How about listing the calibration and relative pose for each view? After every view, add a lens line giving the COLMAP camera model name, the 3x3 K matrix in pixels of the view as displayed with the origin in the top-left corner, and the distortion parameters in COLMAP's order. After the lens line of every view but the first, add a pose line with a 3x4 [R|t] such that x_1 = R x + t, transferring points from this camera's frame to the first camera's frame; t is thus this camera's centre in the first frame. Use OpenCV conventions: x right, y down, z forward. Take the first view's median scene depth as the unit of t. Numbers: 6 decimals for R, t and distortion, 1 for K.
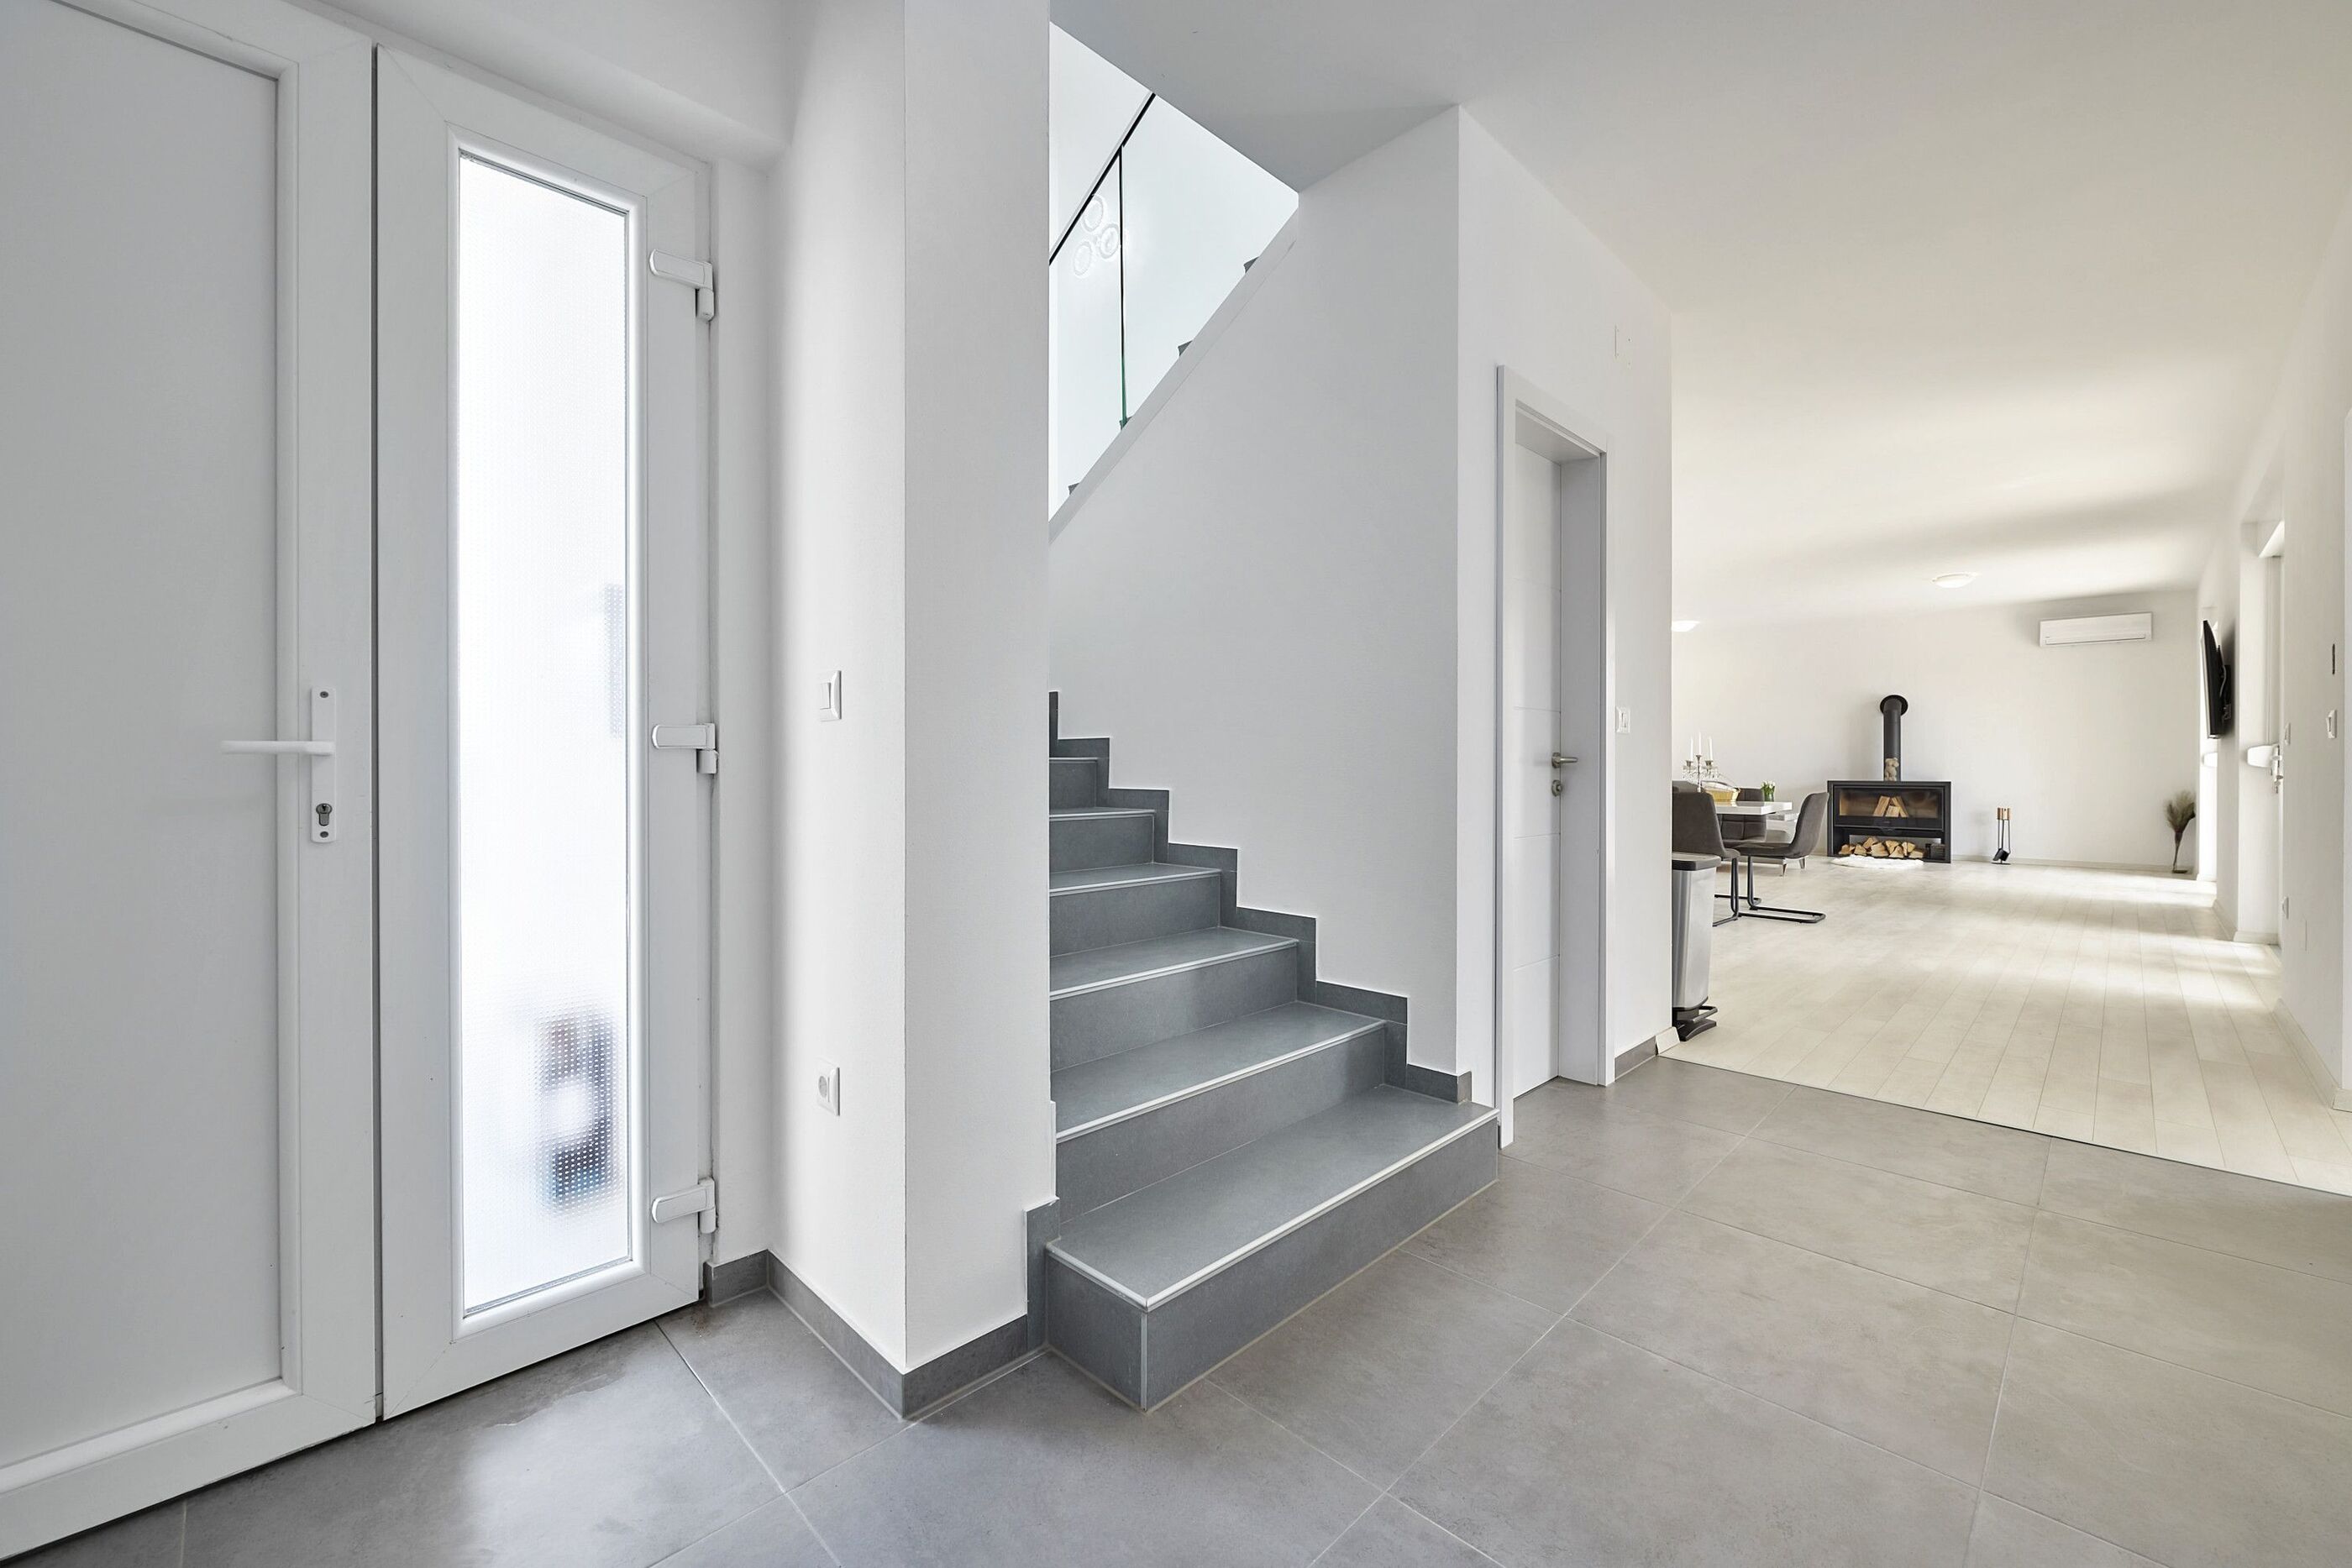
lens RADIAL K [[939.3, 0, 1176.0], [0, 939.3, 784.0], [0, 0, 1]] dist [0.000797, 0.000054]
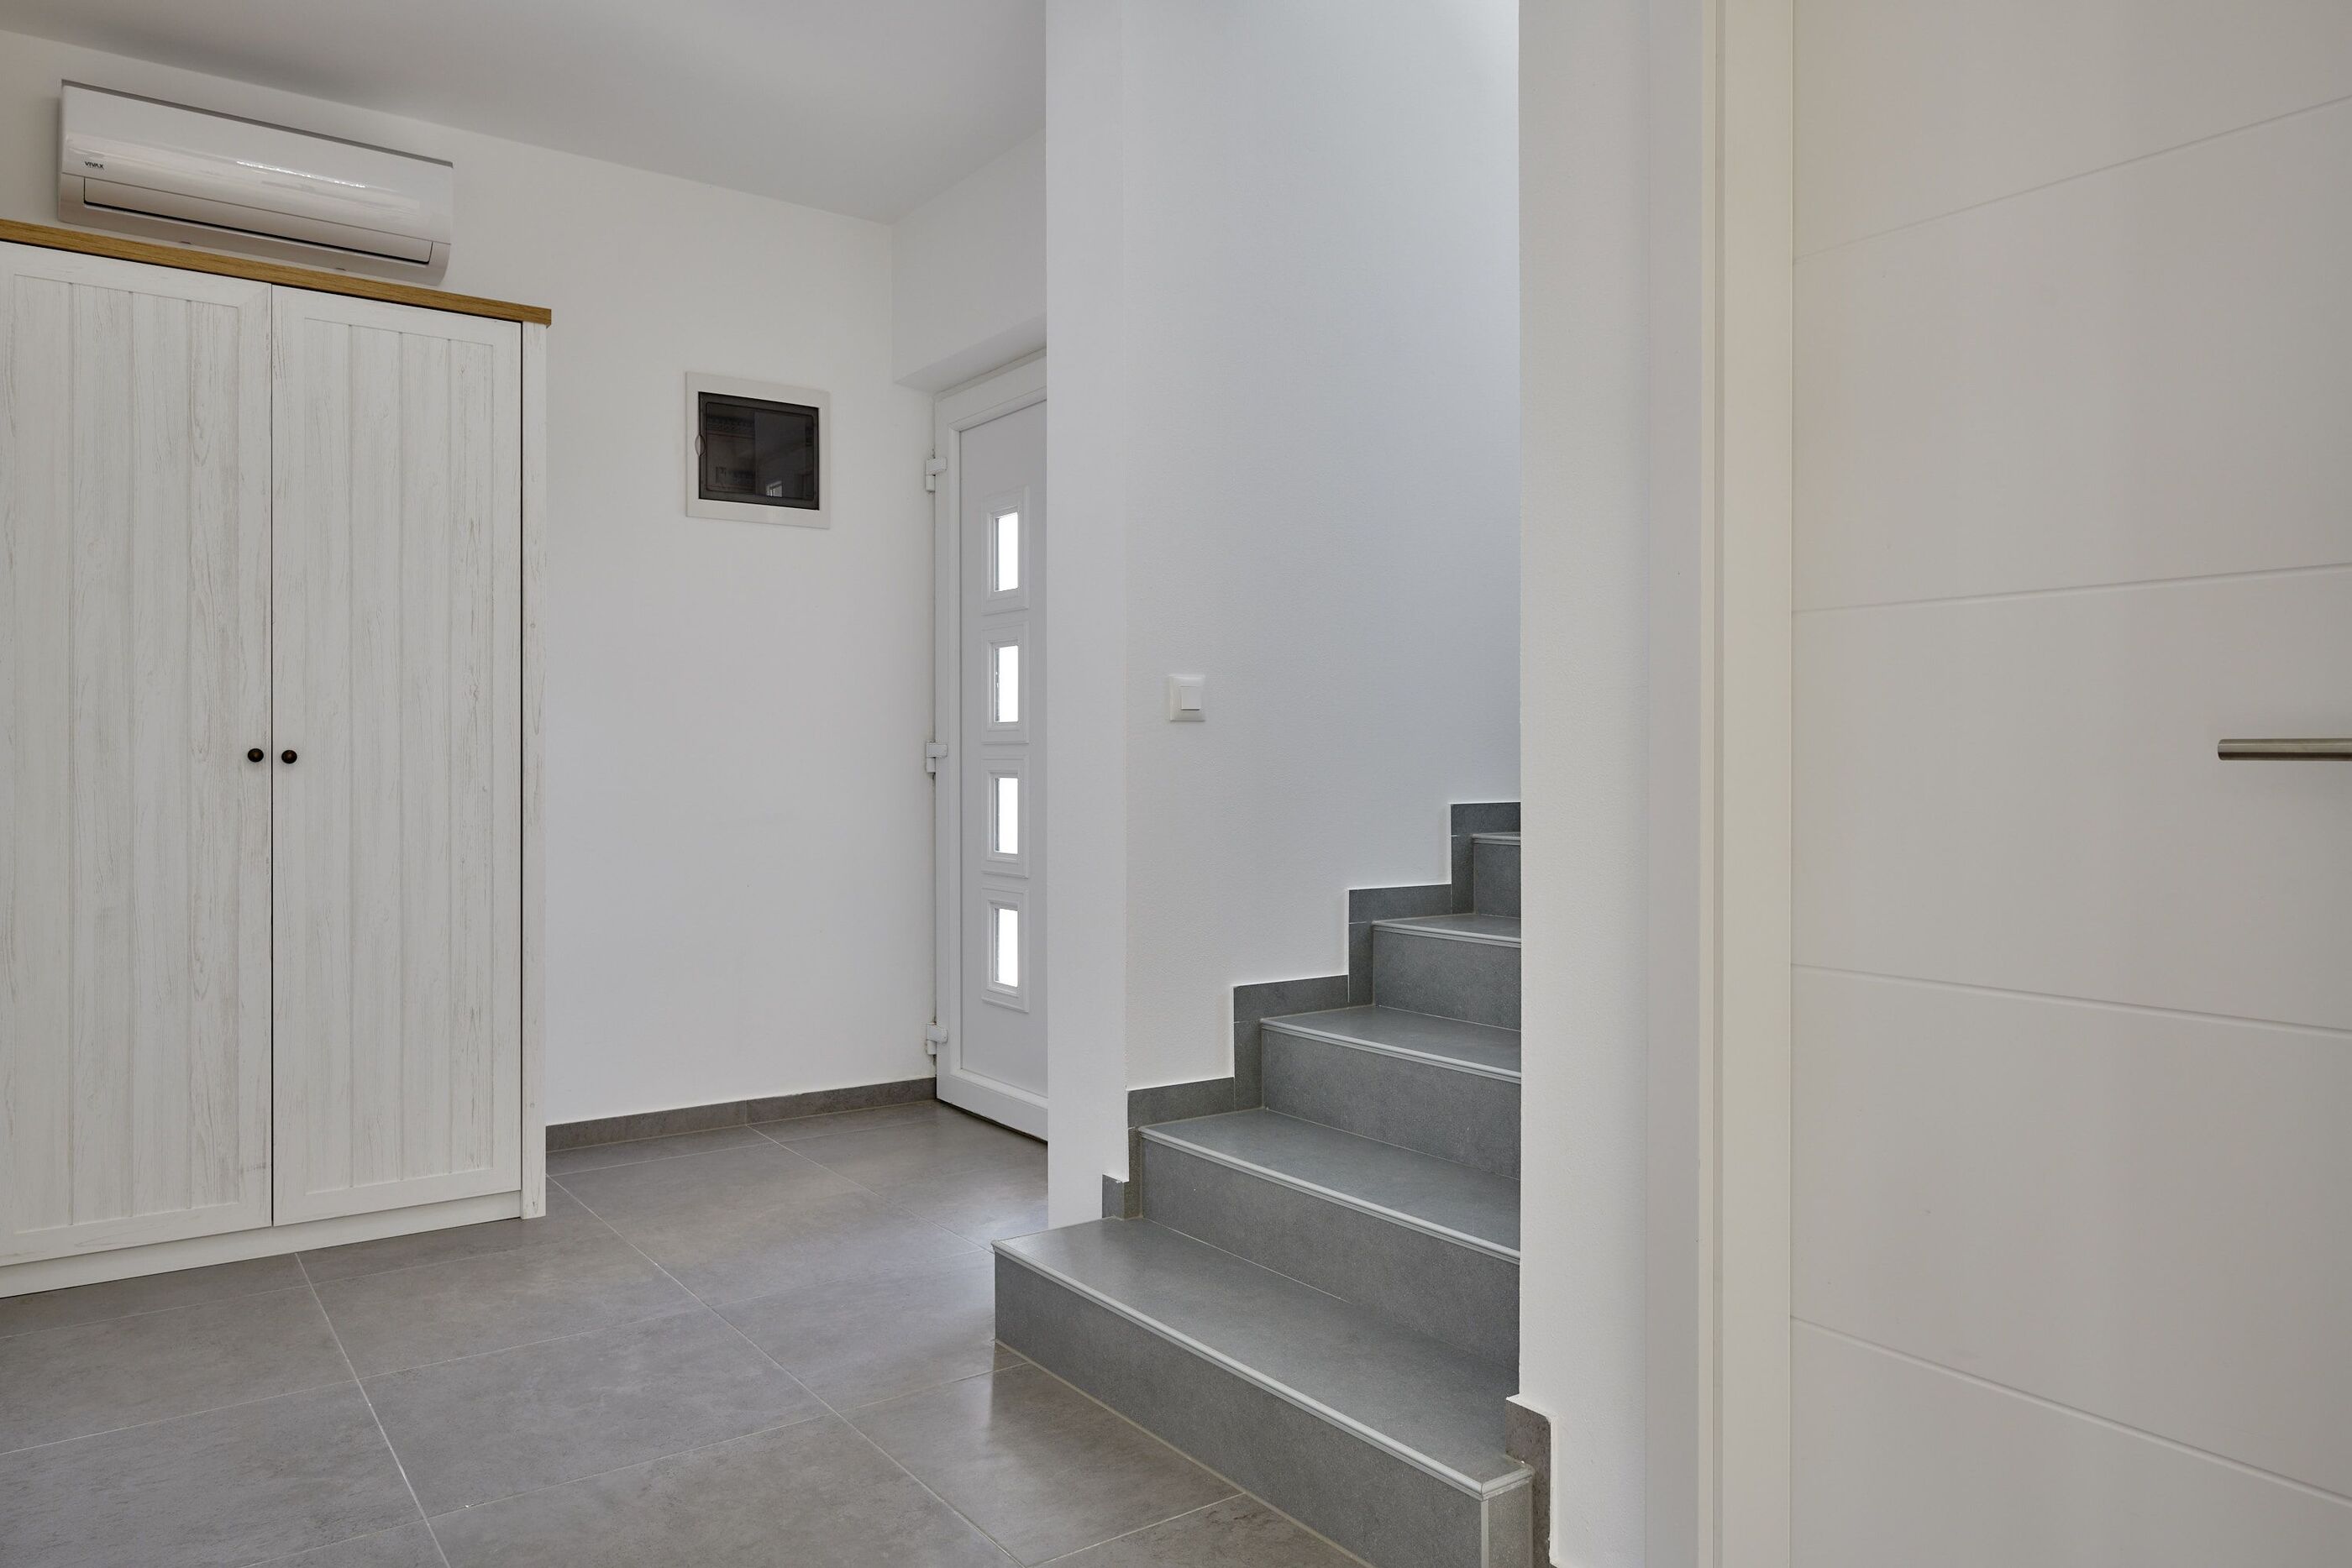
lens RADIAL K [[1590.2, 0, 1176.0], [0, 1590.2, 784.0], [0, 0, 1]] dist [-0.000044, -0.000418]
pose [[-0.161726, 0.010680, -0.986778, 1.583235], [-0.026525, 0.999533, 0.015165, -0.017649], [0.986479, 0.028627, -0.161368, 1.330870]]
